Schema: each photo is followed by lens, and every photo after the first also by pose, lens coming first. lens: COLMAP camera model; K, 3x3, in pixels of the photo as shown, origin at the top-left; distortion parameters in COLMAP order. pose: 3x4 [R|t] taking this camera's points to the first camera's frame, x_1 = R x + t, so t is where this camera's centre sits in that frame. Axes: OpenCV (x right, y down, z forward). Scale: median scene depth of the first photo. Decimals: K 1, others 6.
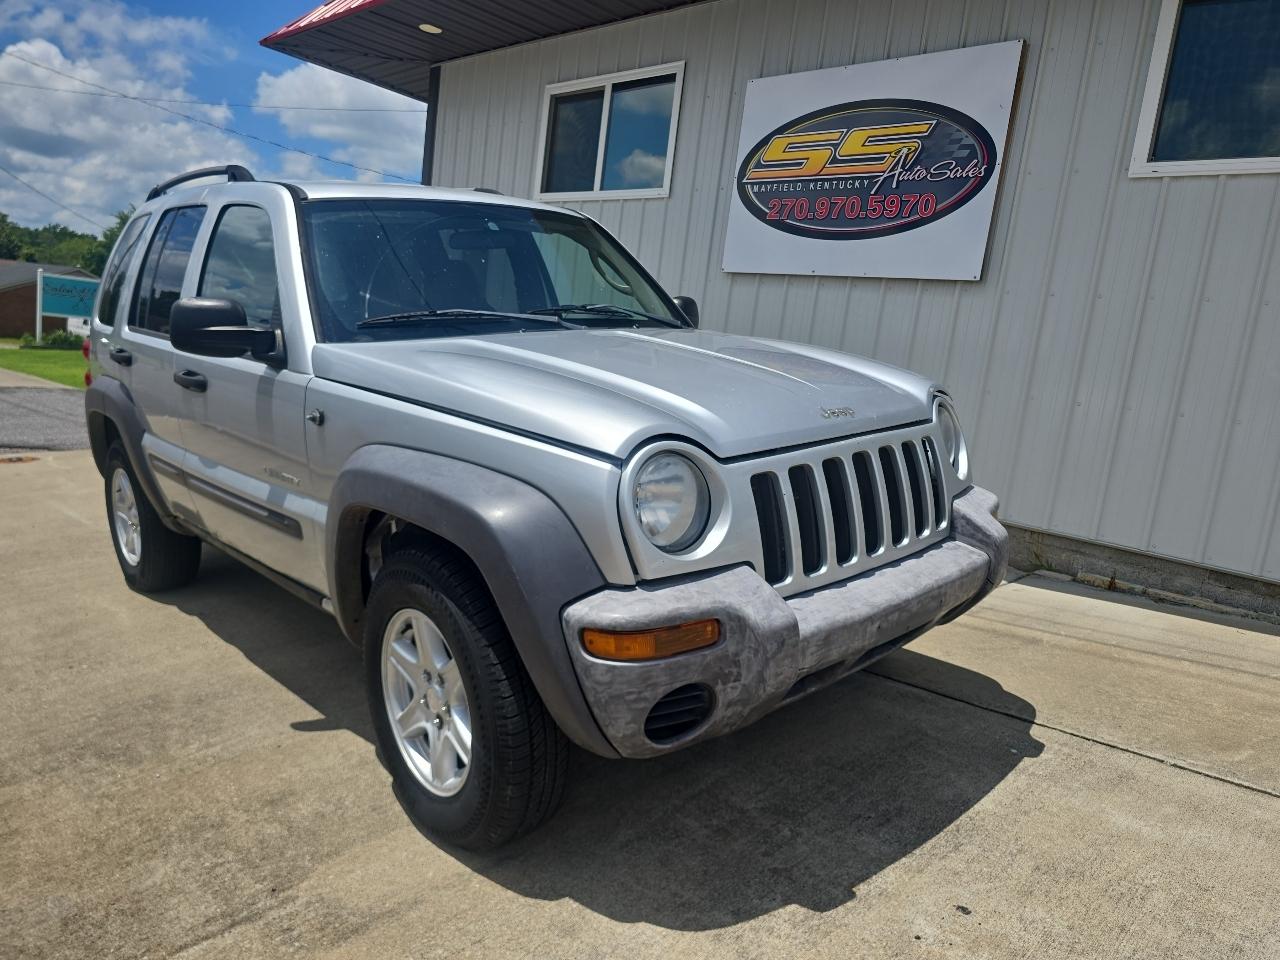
lens RADIAL K [[867.5, 0, 636.2], [0, 867.5, 482.5], [0, 0, 1]] dist [0.046445, -0.045486]
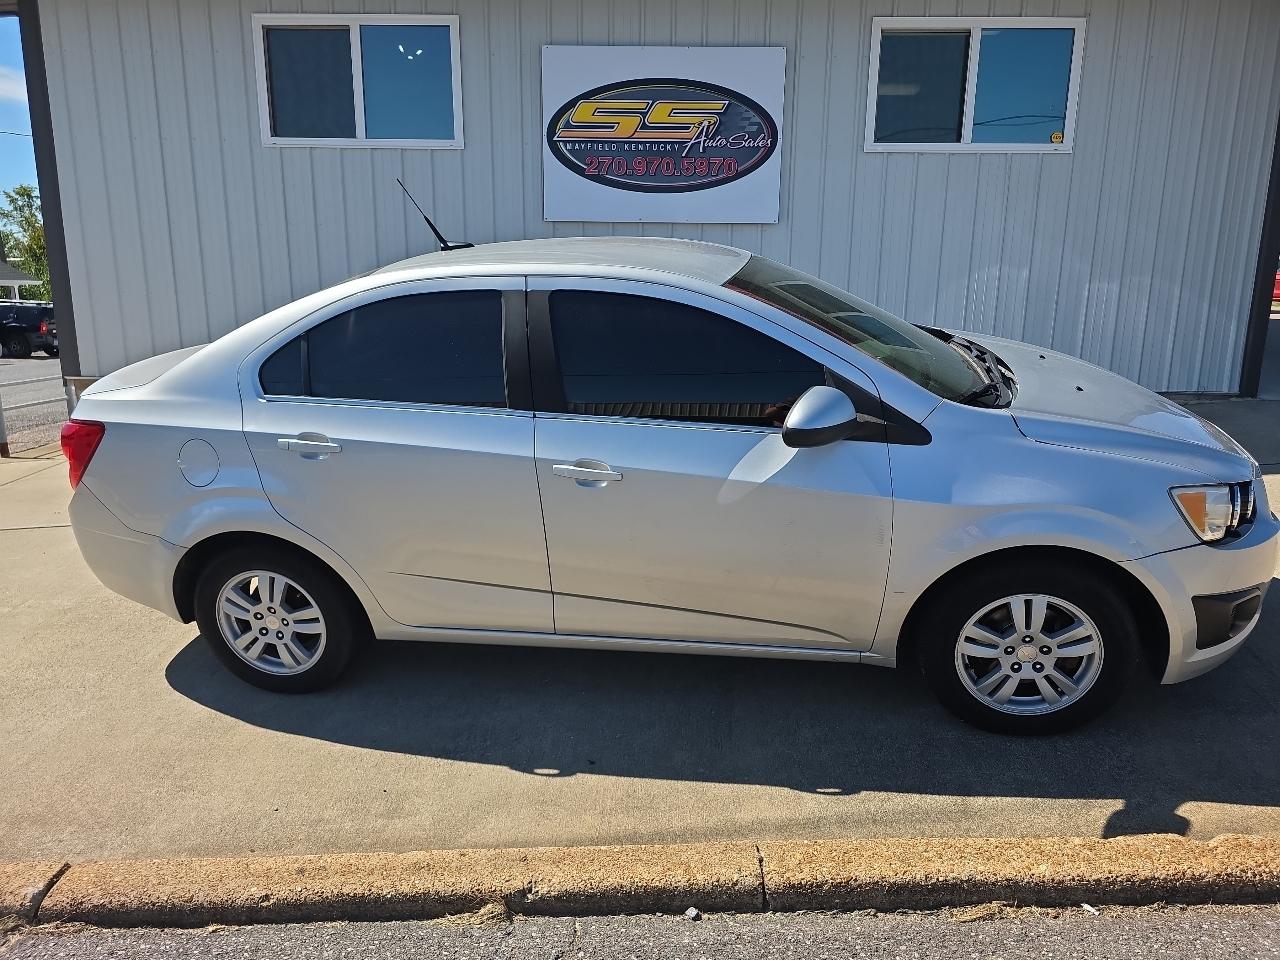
lens RADIAL K [[871.9, 0, 646.4], [0, 871.9, 490.5], [0, 0, 1]] dist [0.050263, -0.053255]
pose [[0.741659, -0.248168, 0.623181, -0.668645], [0.177456, 0.968534, 0.174504, -0.087473], [-0.646878, -0.018836, 0.762361, 0.046139]]
